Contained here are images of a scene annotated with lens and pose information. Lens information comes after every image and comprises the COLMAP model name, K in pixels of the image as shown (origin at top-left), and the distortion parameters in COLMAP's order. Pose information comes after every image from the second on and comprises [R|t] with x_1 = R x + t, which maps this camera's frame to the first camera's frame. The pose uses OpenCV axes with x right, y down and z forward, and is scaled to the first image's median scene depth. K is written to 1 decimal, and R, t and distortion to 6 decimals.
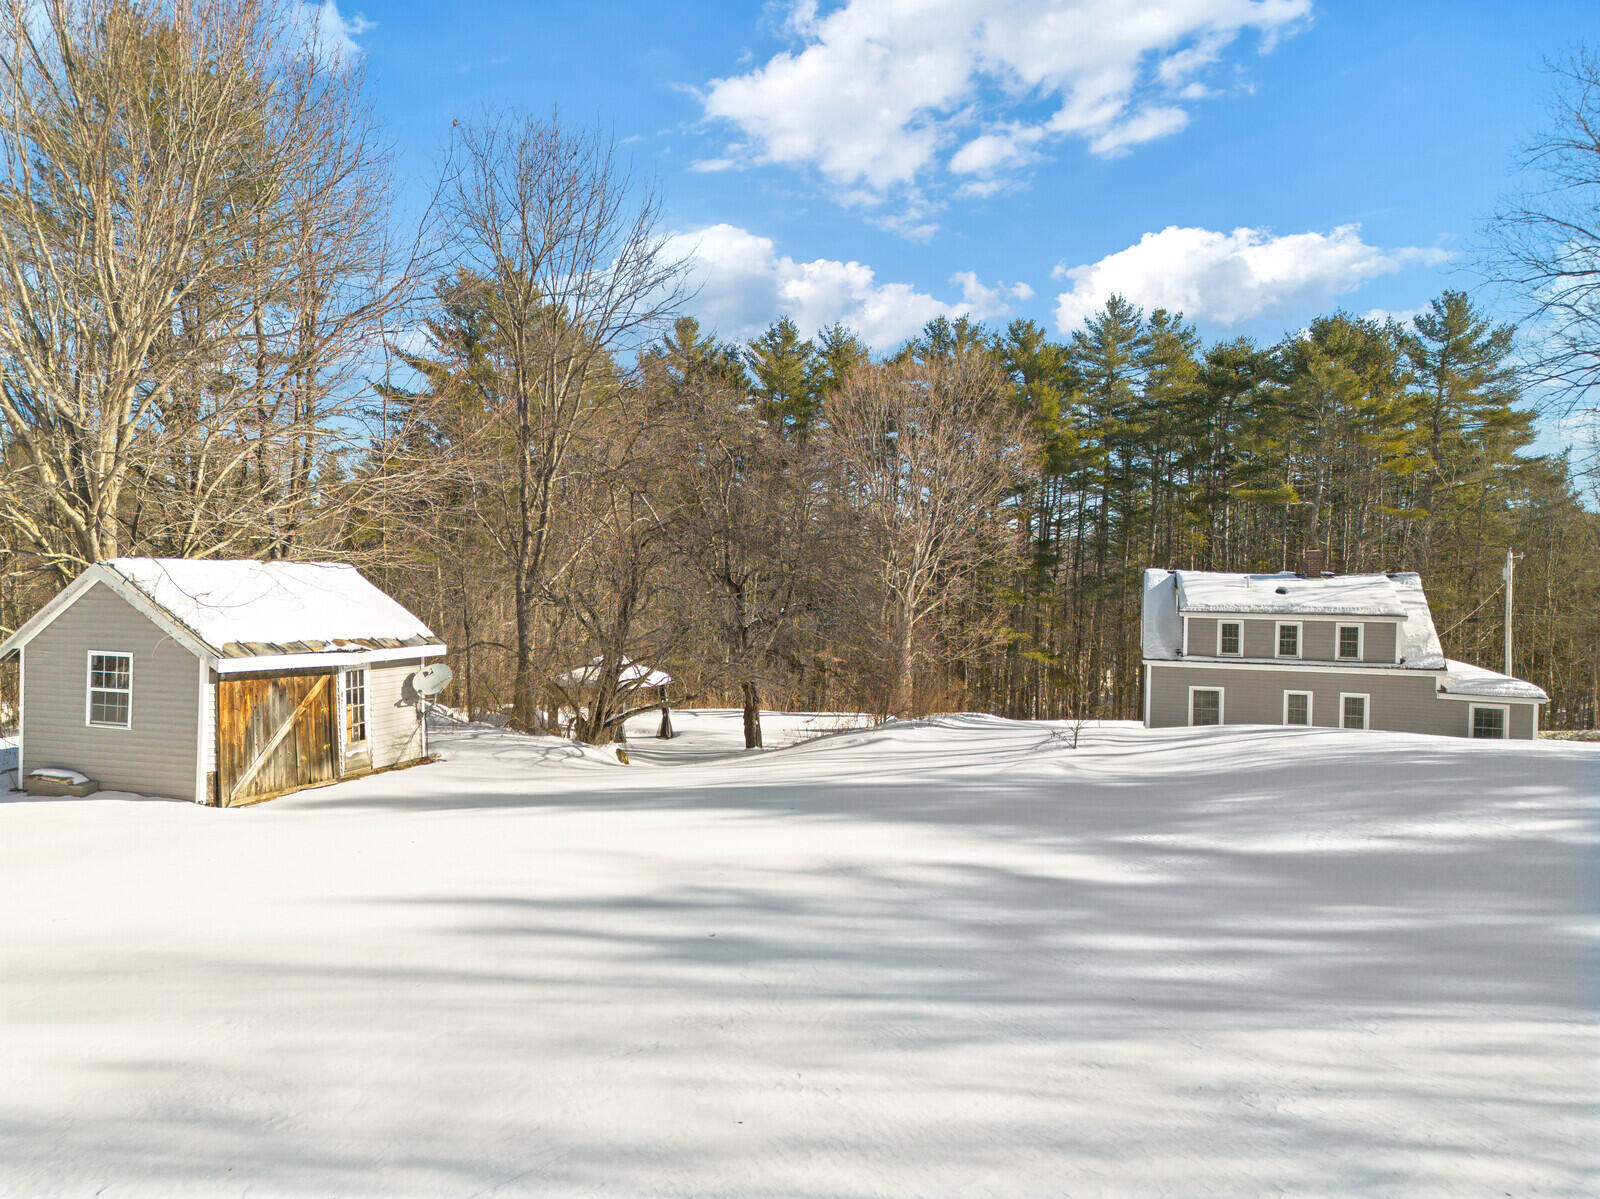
lens RADIAL K [[1108.0, 0, 800.9], [0, 1108.0, 599.5], [0, 0, 1]] dist [0.065740, -0.050024]
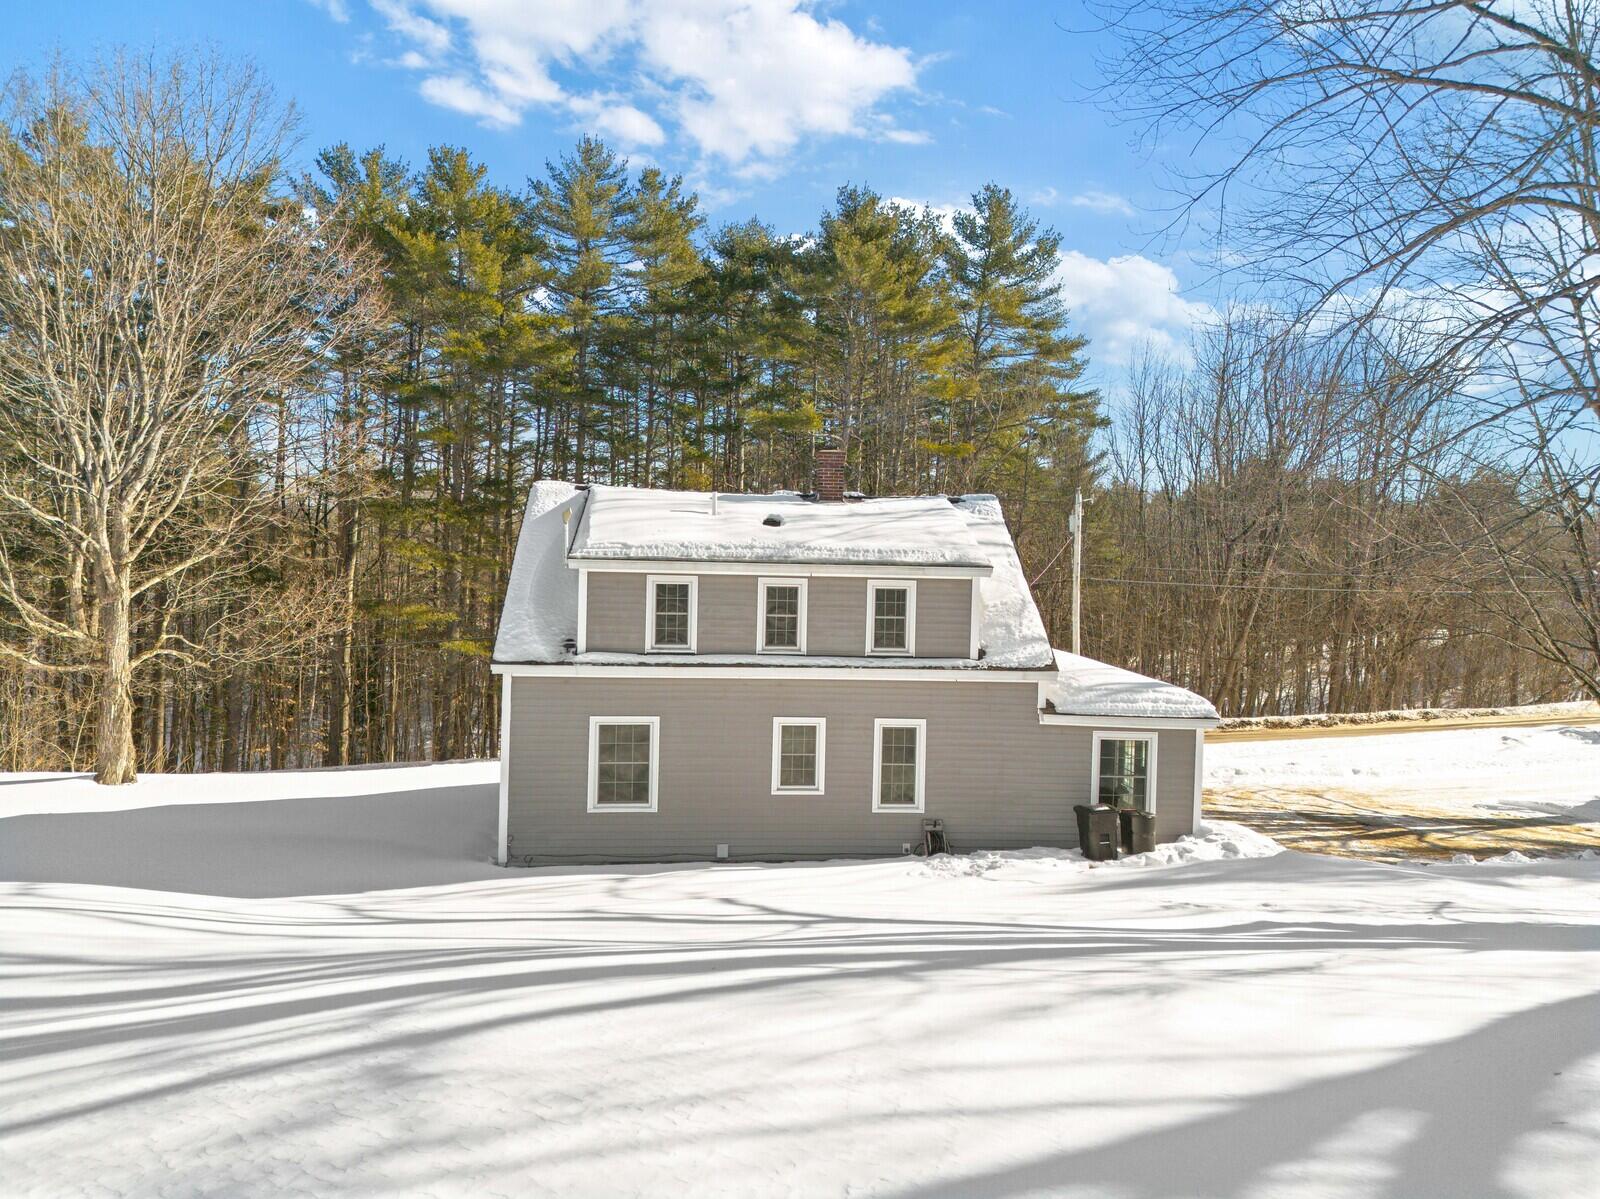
lens RADIAL K [[1108.0, 0, 800.9], [0, 1108.0, 599.5], [0, 0, 1]] dist [0.065740, -0.050024]
pose [[0.926956, -0.006412, 0.375115, 0.249820], [0.001011, 0.999893, 0.014592, 0.020932], [-0.375169, -0.013147, 0.926863, 0.523062]]
